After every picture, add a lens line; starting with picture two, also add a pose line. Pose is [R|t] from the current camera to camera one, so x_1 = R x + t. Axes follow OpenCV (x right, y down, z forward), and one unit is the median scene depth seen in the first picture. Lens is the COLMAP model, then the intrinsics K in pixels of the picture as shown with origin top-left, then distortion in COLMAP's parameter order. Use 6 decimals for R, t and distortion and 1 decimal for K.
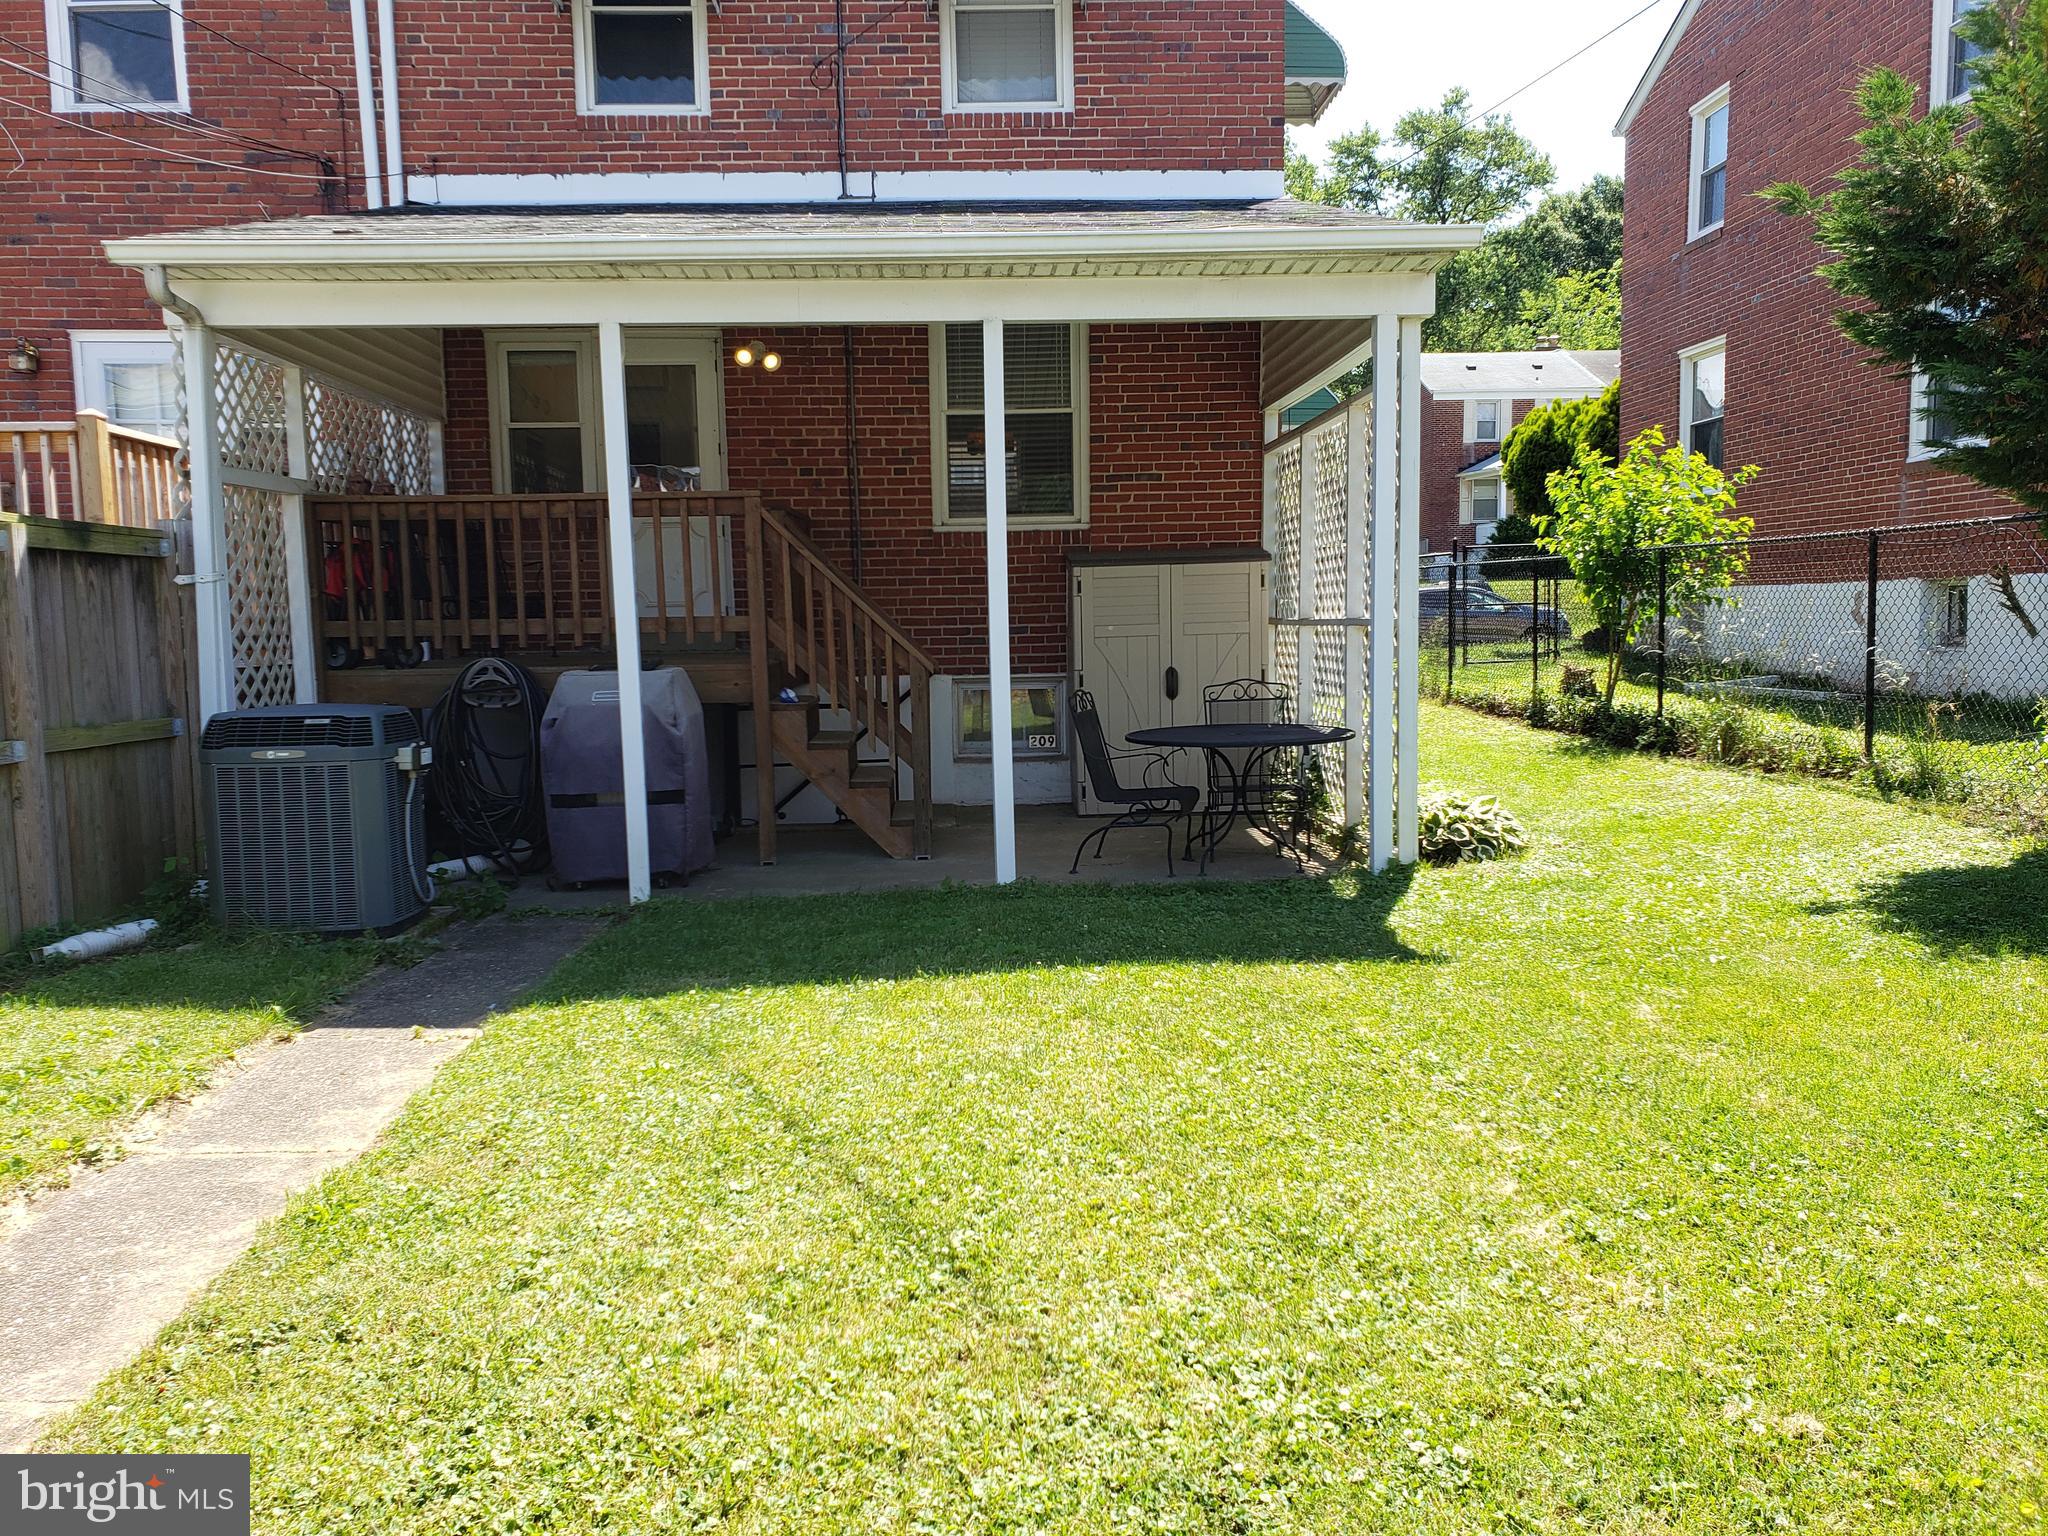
lens RADIAL K [[1609.0, 0, 974.4], [0, 1609.0, 799.6], [0, 0, 1]] dist [0.027911, 0.001061]
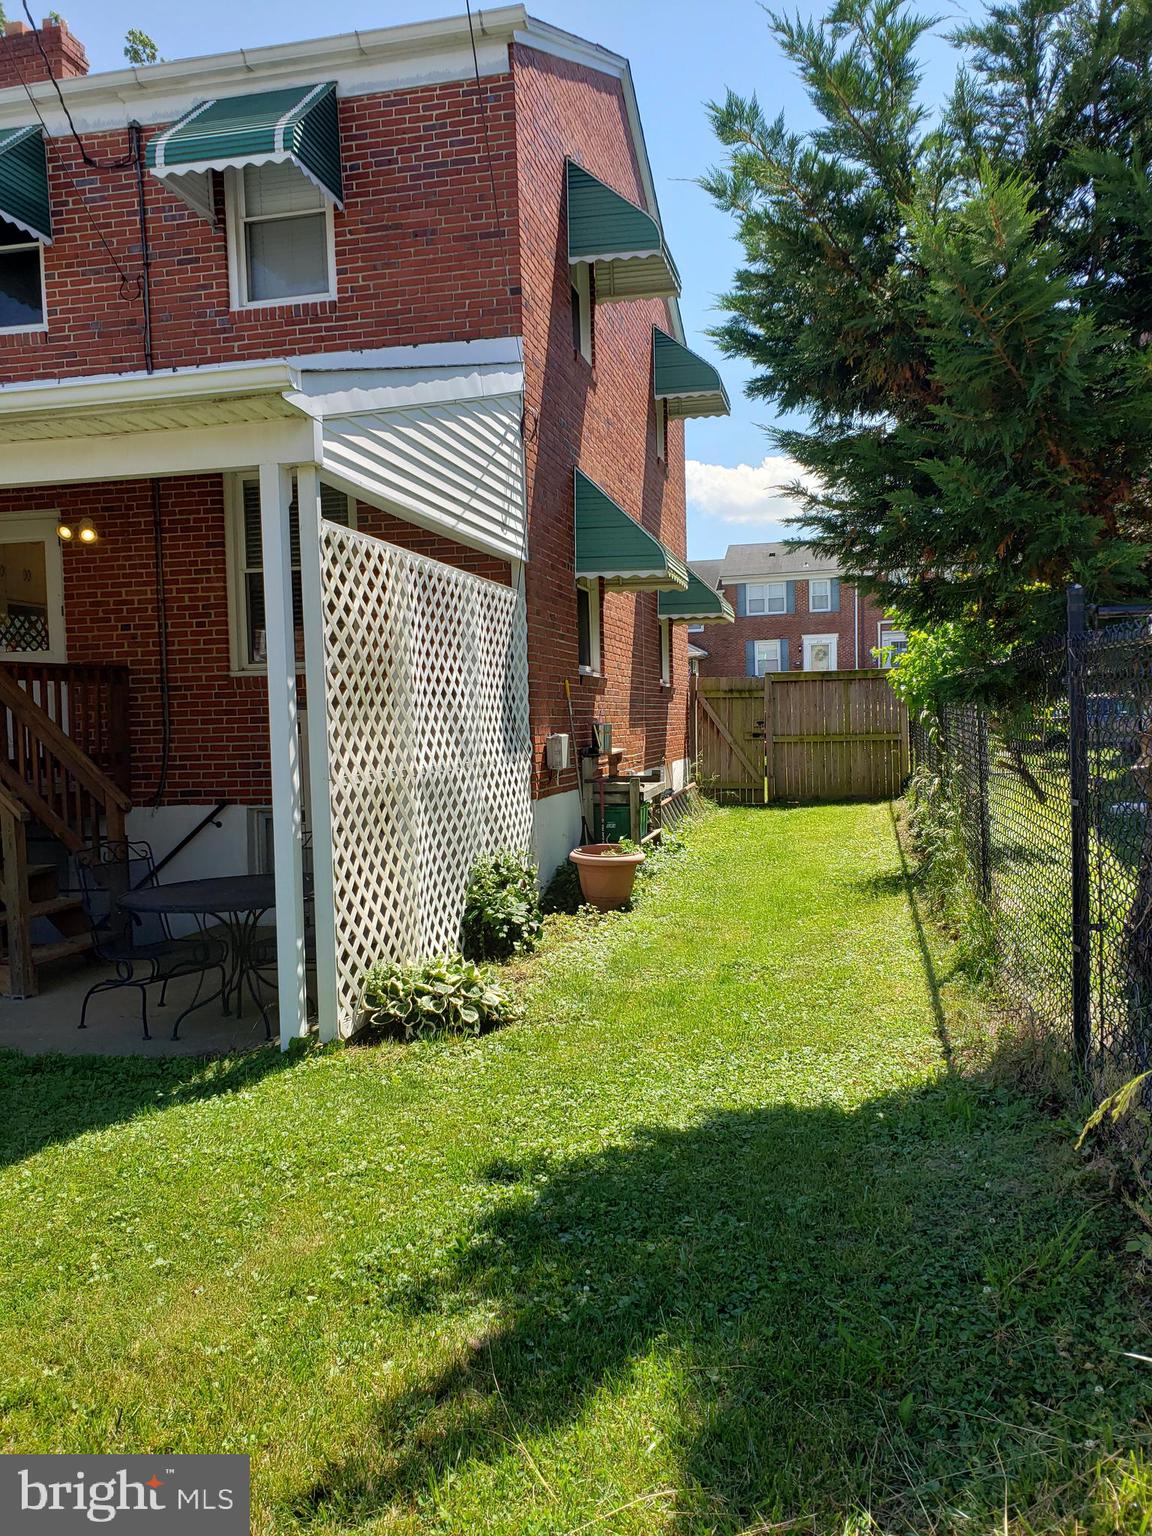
lens RADIAL K [[1206.8, 0, 588.2], [0, 1206.8, 776.8], [0, 0, 1]] dist [0.027911, 0.001061]
pose [[0.965997, 0.004755, -0.258511, 0.443785], [-0.018832, 0.998469, -0.052004, -0.059181], [0.257868, 0.055104, 0.964608, 0.260838]]
